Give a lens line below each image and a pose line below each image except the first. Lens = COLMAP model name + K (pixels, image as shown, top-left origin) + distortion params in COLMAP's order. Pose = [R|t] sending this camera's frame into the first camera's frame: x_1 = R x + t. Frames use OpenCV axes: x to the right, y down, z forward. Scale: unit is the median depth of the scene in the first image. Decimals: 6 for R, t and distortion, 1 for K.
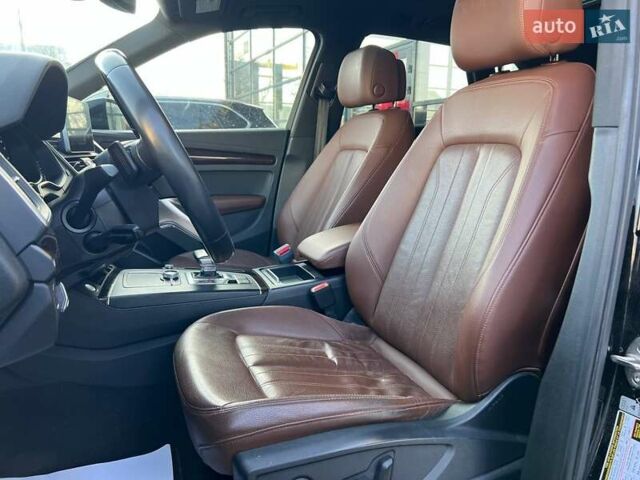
lens RADIAL K [[481.9, 0, 321.5], [0, 481.9, 242.4], [0, 0, 1]] dist [0.048975, -0.071608]
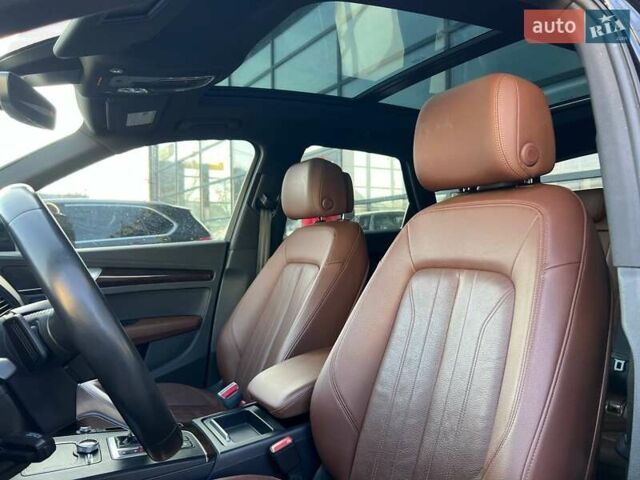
lens RADIAL K [[481.9, 0, 323.4], [0, 481.9, 240.5], [0, 0, 1]] dist [0.048975, -0.071608]
pose [[0.987428, -0.027780, 0.155606, -0.047835], [0.057226, 0.980482, -0.188096, -0.080607], [-0.147344, 0.194636, 0.969746, 0.122539]]
